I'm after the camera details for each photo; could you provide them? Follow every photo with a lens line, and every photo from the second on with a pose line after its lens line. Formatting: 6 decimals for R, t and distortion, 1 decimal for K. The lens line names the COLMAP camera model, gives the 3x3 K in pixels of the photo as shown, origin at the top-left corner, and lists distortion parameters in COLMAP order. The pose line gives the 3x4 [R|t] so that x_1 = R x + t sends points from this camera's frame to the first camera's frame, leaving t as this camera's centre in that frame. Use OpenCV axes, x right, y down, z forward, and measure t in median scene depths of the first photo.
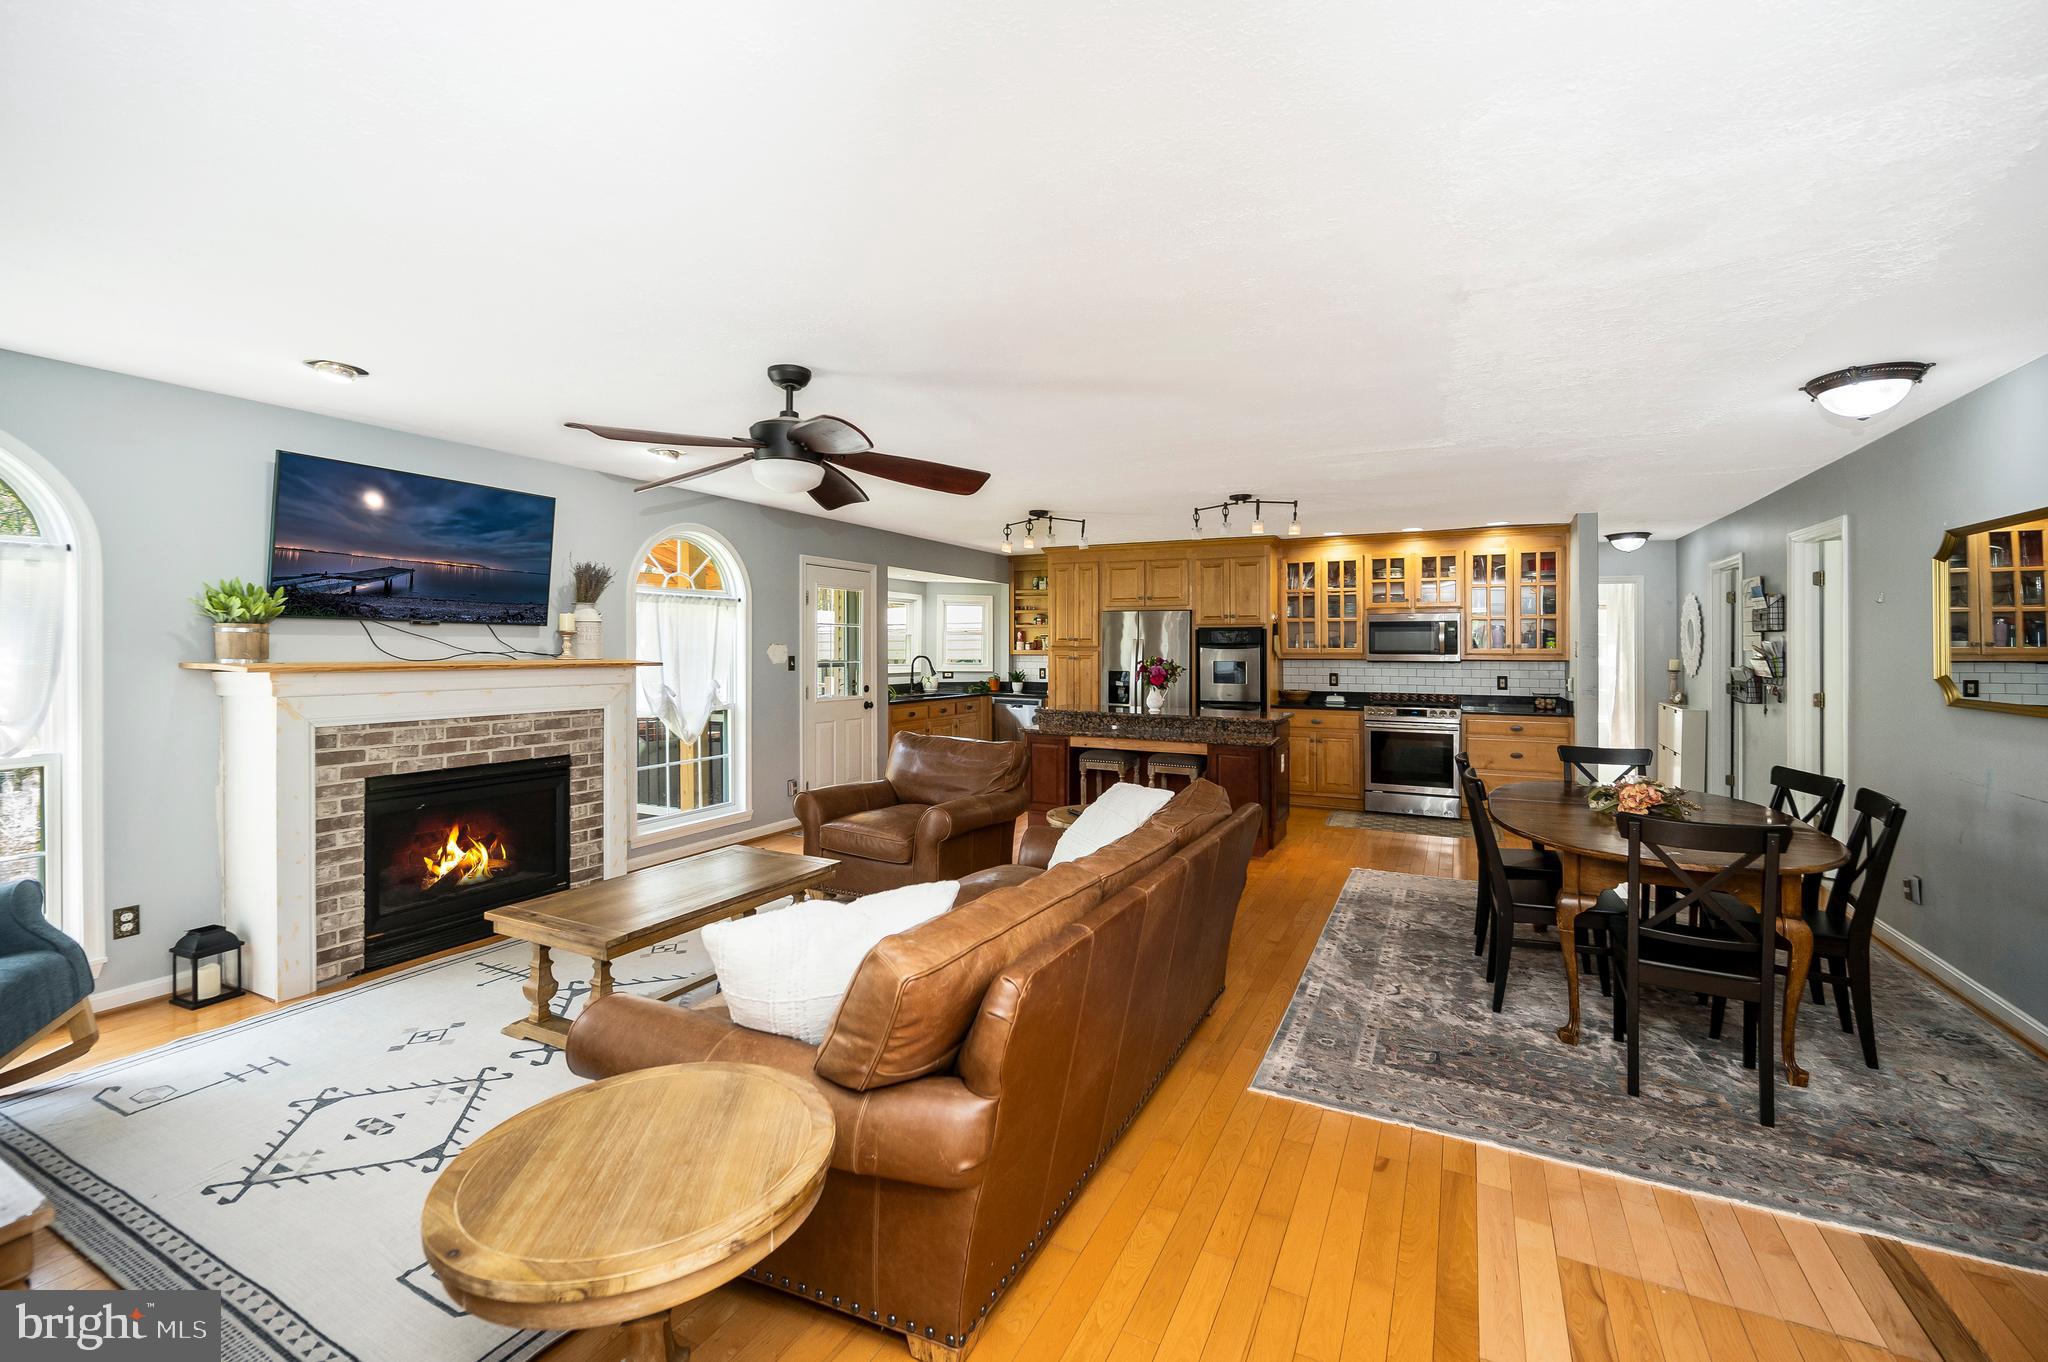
lens RADIAL K [[858.1, 0, 1023.9], [0, 858.1, 665.9], [0, 0, 1]] dist [0.000152, 0.000044]
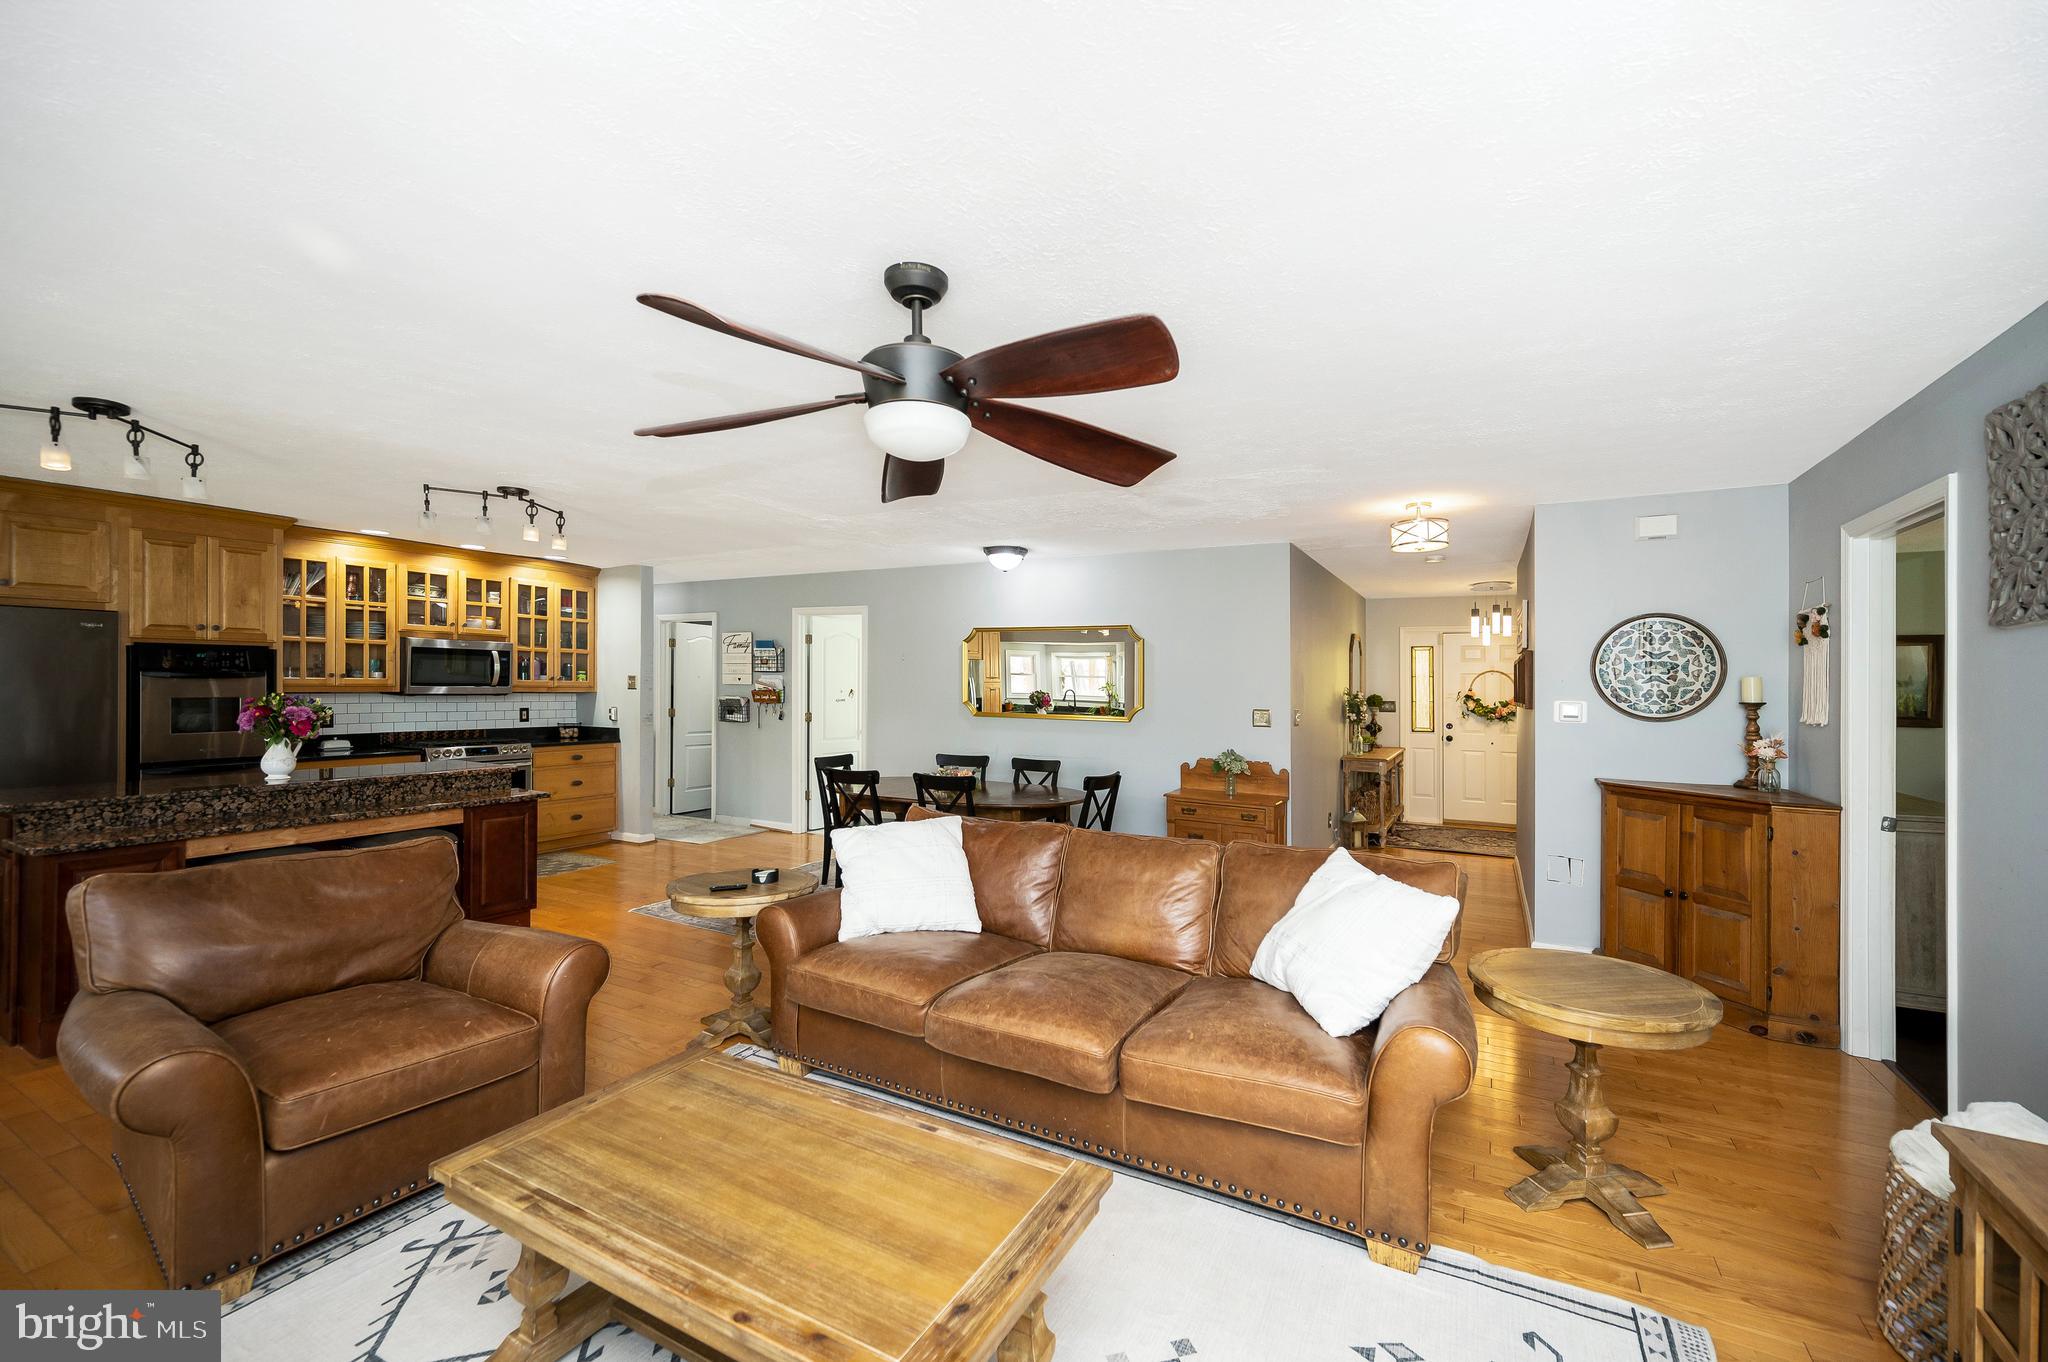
lens RADIAL K [[825.9, 0, 1055.6], [0, 825.9, 682.2], [0, 0, 1]] dist [0.000321, -0.000003]
pose [[0.002611, 0.001488, 0.999995, -0.380527], [0.007832, 0.999968, -0.001509, -0.011084], [-0.999966, 0.007836, 0.002599, 0.368686]]
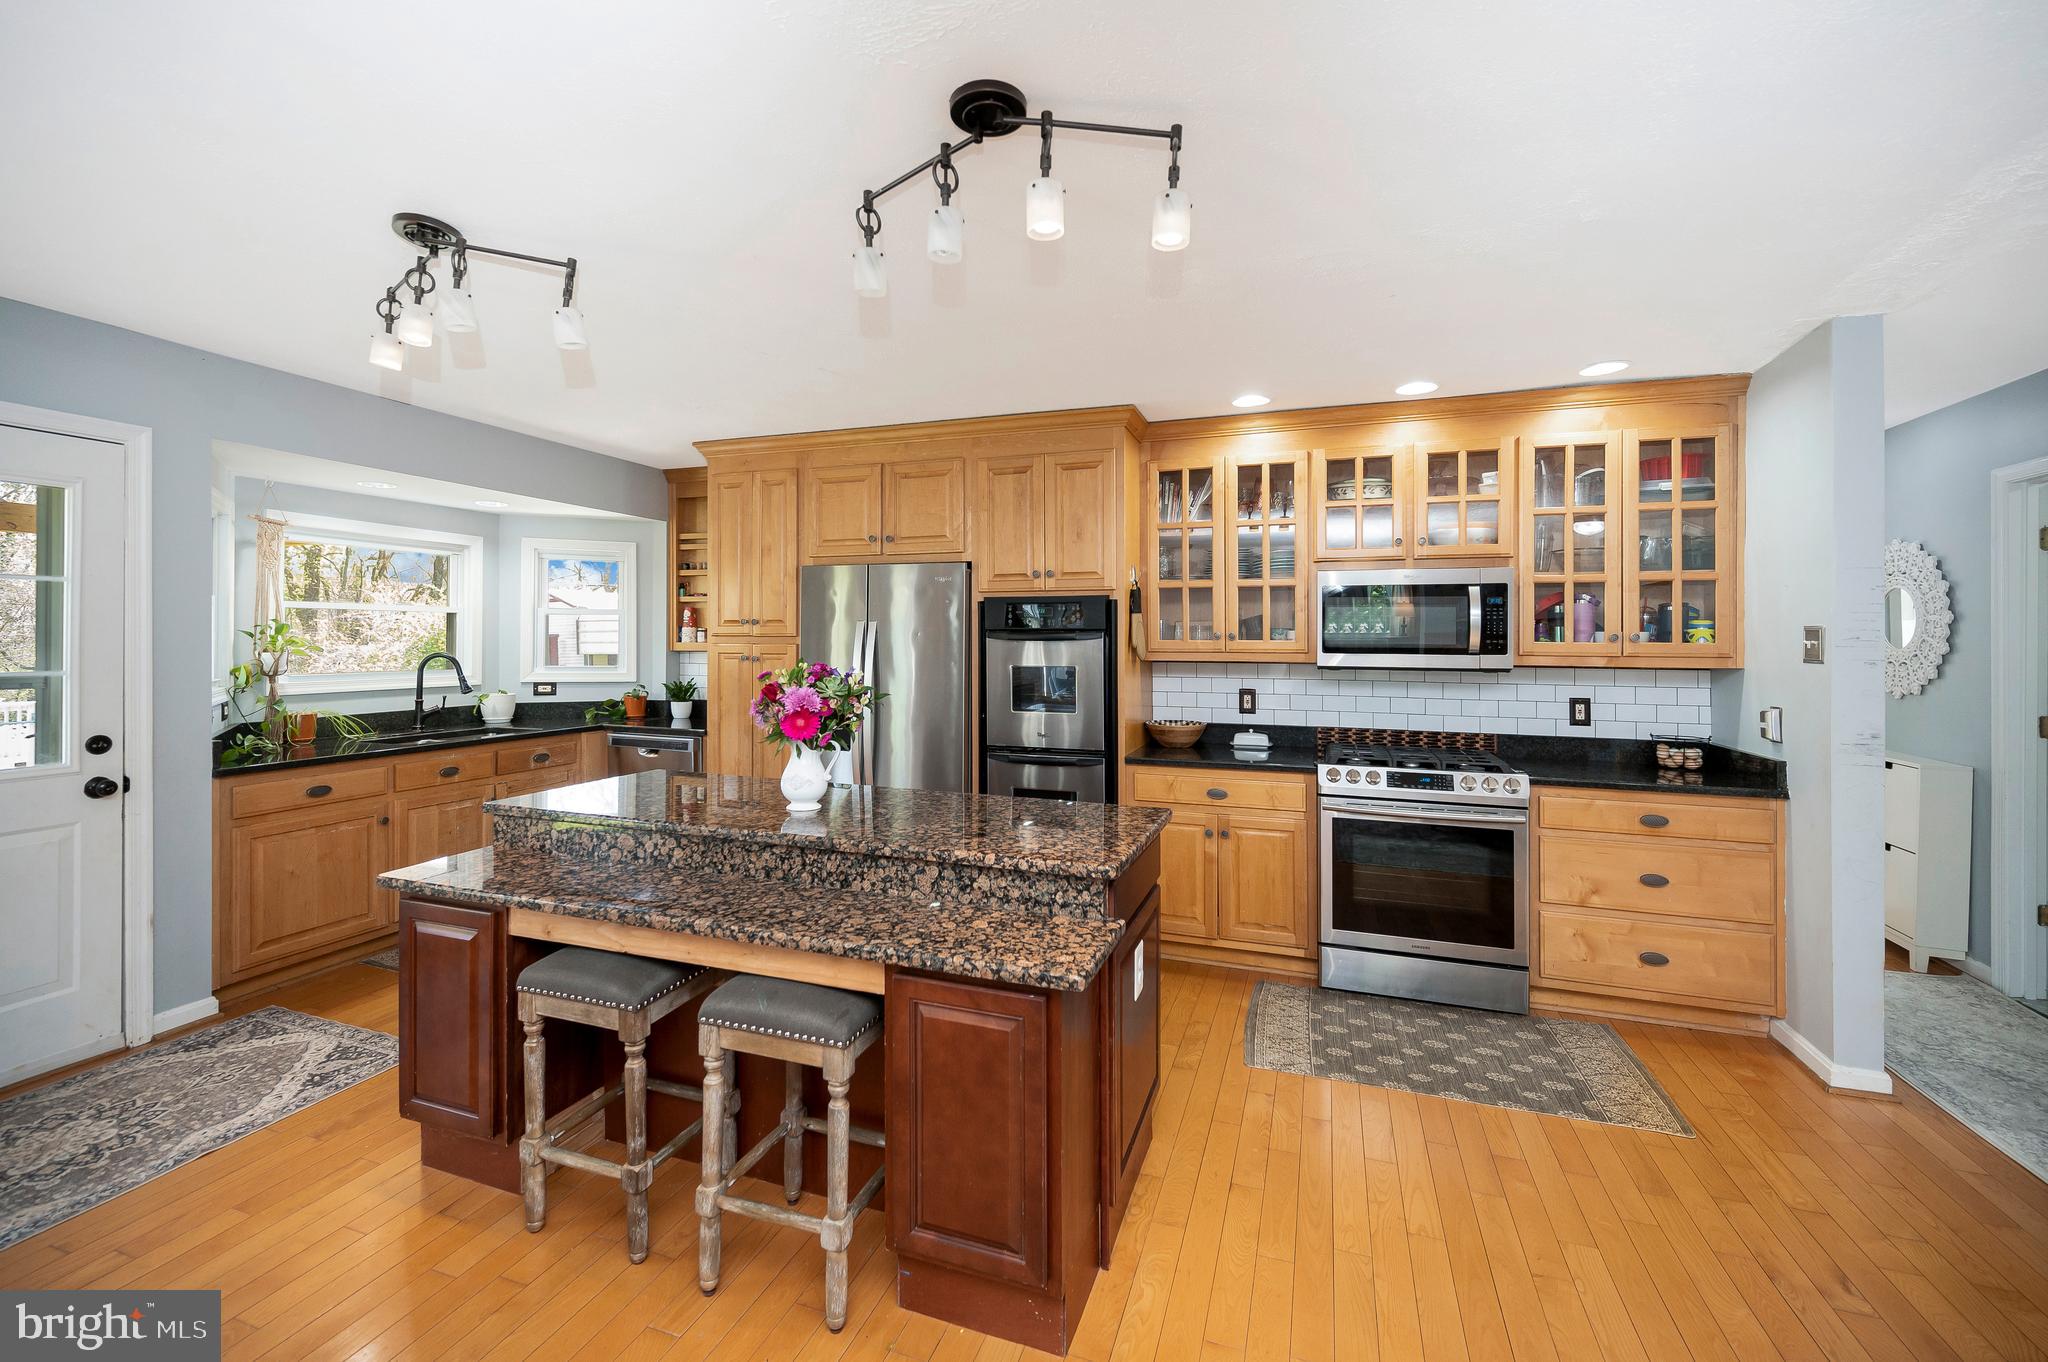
lens RADIAL K [[830.9, 0, 1020.1], [0, 830.9, 650.4], [0, 0, 1]] dist [0.000267, 0.000044]
pose [[0.992532, 0.001224, 0.121981, 0.171126], [-0.000189, 0.999964, -0.008493, -0.010915], [-0.121987, 0.008407, 0.992496, 0.541090]]
